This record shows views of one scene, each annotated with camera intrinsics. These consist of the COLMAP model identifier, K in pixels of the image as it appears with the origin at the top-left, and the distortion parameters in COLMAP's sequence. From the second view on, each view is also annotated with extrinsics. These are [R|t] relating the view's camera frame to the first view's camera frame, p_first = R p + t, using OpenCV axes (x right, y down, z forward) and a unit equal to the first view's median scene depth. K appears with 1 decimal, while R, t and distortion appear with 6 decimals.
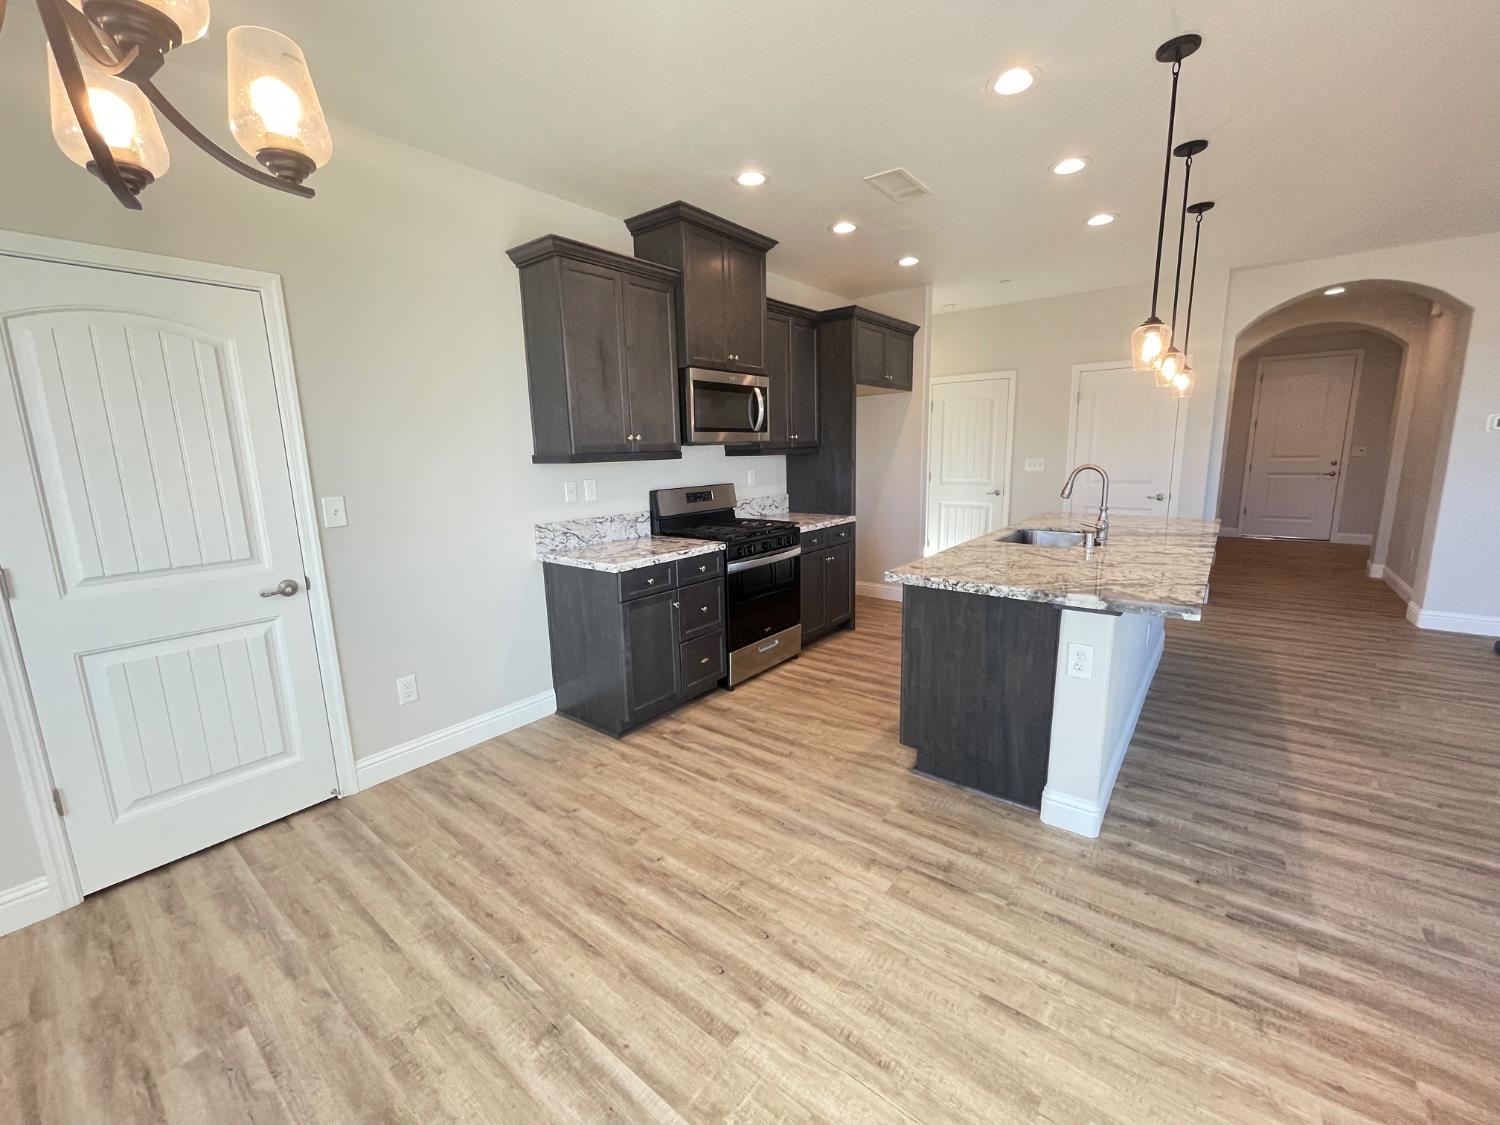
lens RADIAL K [[608.1, 0, 747.4], [0, 608.1, 557.7], [0, 0, 1]] dist [-0.002340, 0.000031]
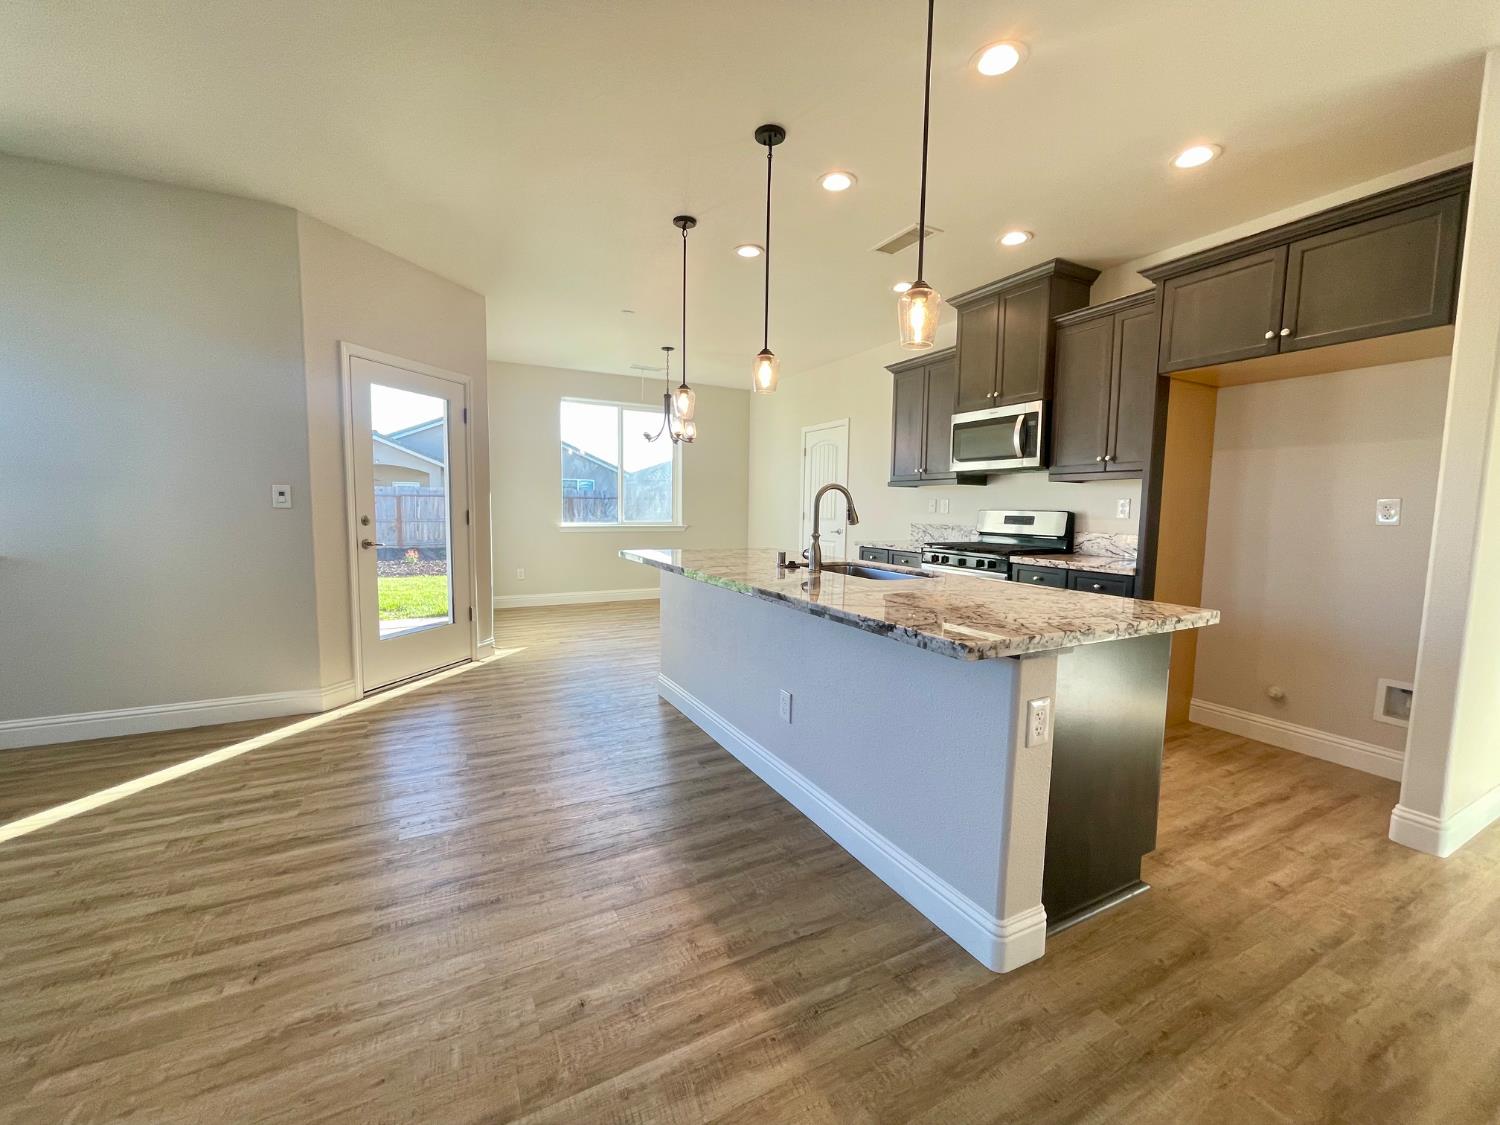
lens RADIAL K [[608.1, 0, 747.4], [0, 608.1, 557.7], [0, 0, 1]] dist [-0.002340, 0.000031]
pose [[-0.403915, 0.094036, -0.909950, 1.589244], [-0.171434, 0.969299, 0.176267, -0.210786], [0.898589, 0.227194, -0.375393, 1.410501]]
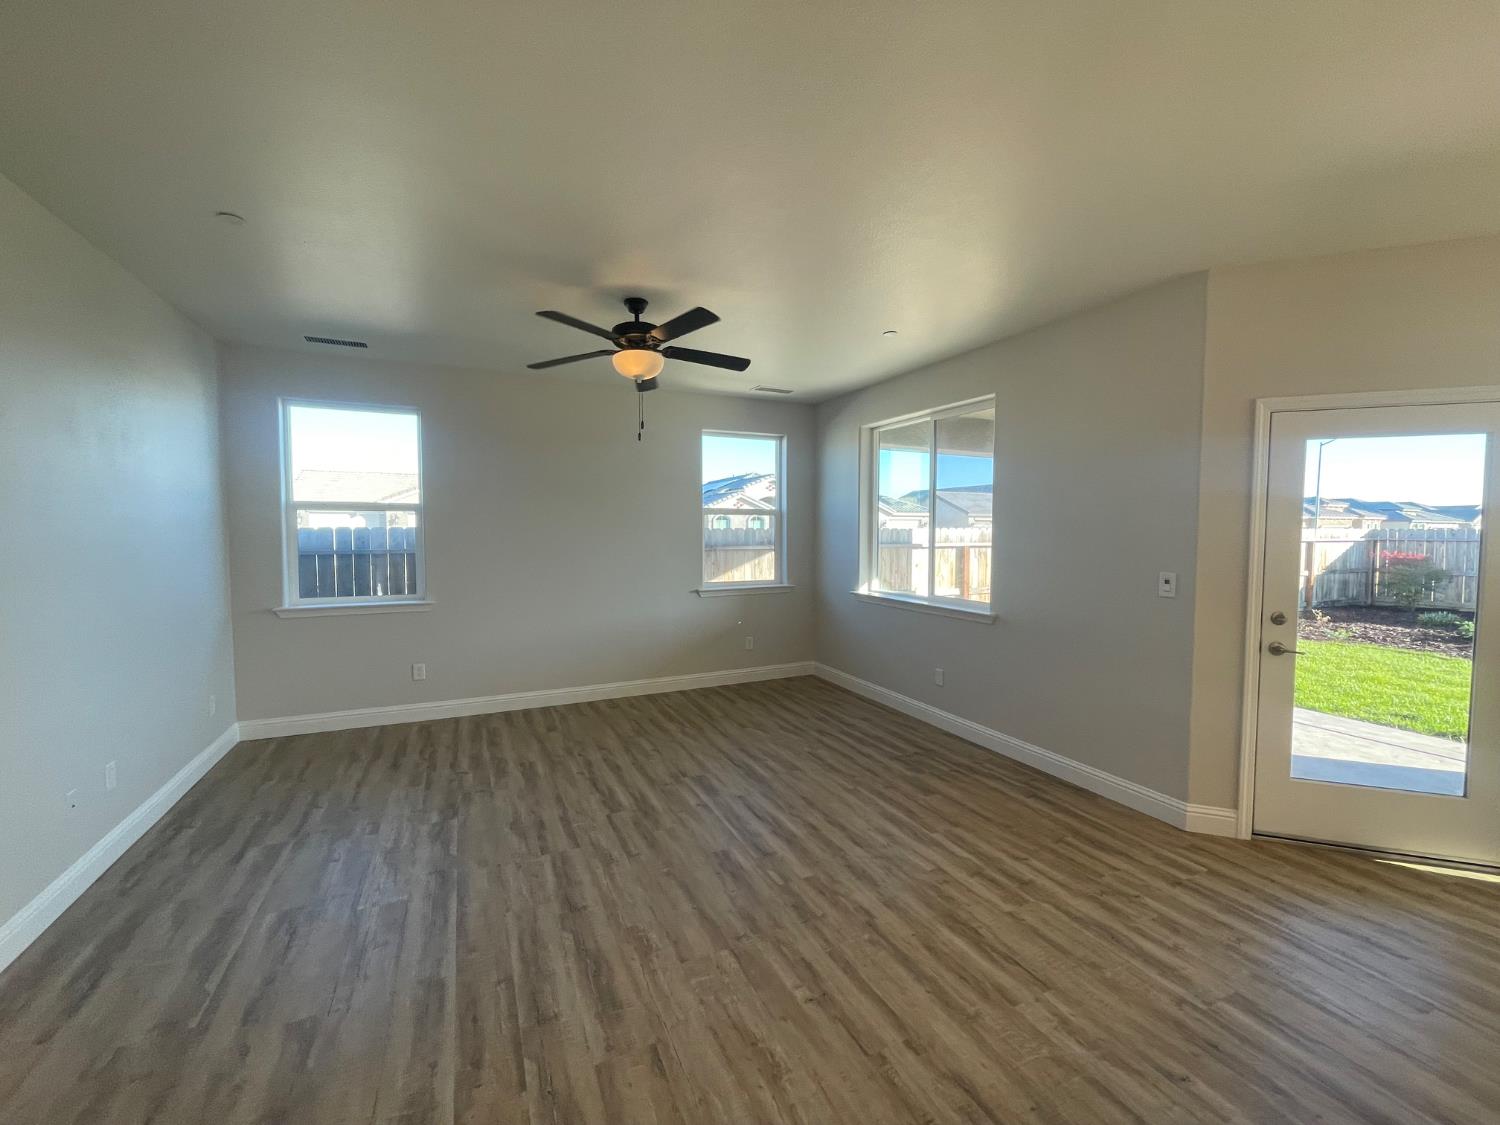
lens RADIAL K [[608.1, 0, 747.4], [0, 608.1, 557.7], [0, 0, 1]] dist [-0.002340, 0.000031]
pose [[-0.895782, 0.001843, 0.444489, 1.070537], [0.098757, 0.975823, 0.194980, -0.300714], [-0.433383, 0.218556, -0.874307, 1.416279]]
